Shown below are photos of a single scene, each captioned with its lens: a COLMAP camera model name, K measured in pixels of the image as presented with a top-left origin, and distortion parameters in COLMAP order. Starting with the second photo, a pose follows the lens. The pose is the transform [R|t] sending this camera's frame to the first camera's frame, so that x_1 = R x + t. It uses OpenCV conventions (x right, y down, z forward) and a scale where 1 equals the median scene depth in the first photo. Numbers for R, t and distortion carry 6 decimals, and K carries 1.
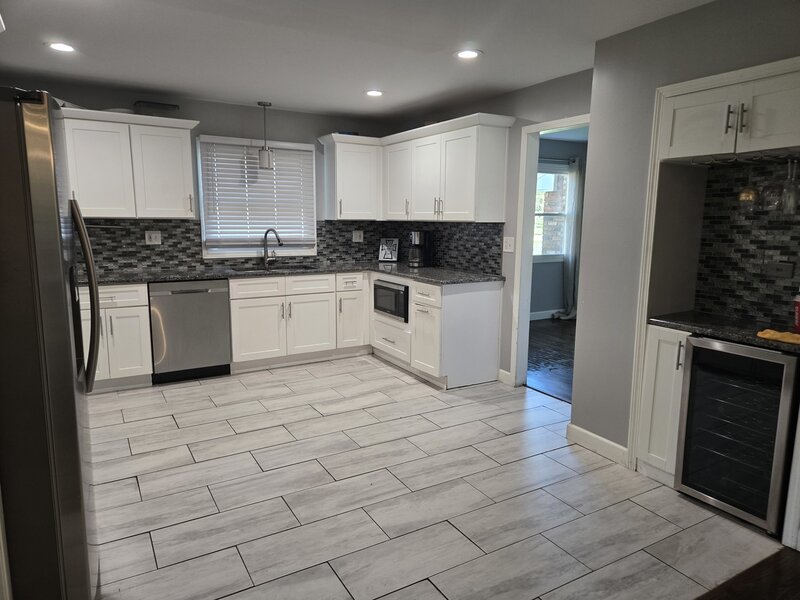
lens RADIAL K [[536.4, 0, 403.2], [0, 536.4, 298.5], [0, 0, 1]] dist [0.054852, -0.030896]
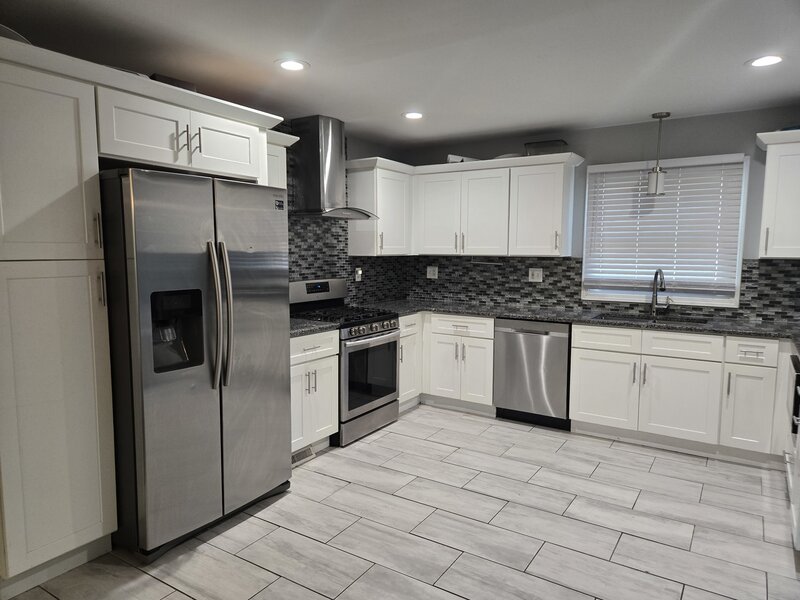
lens RADIAL K [[536.4, 0, 418.1], [0, 536.4, 302.7], [0, 0, 1]] dist [0.054852, -0.030896]
pose [[0.454909, 0.081973, -0.886757, 0.326011], [-0.137955, 0.990221, 0.020766, -0.051240], [0.879787, 0.112886, 0.461769, 0.347349]]
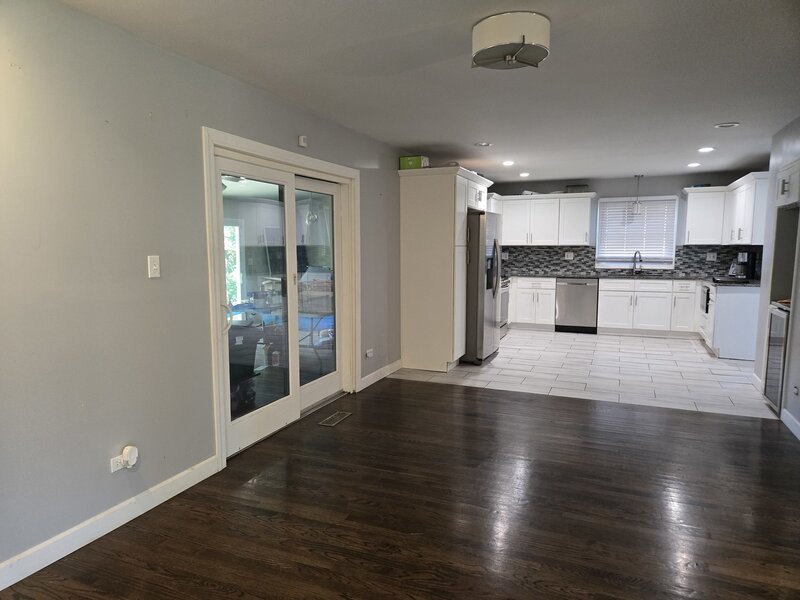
lens RADIAL K [[540.7, 0, 398.4], [0, 540.7, 306.9], [0, 0, 1]] dist [0.031752, -0.002421]
pose [[0.590640, 0.079916, -0.802968, 0.693408], [-0.115800, 0.993178, 0.013668, 0.102751], [0.798583, 0.084911, 0.595865, -0.555902]]
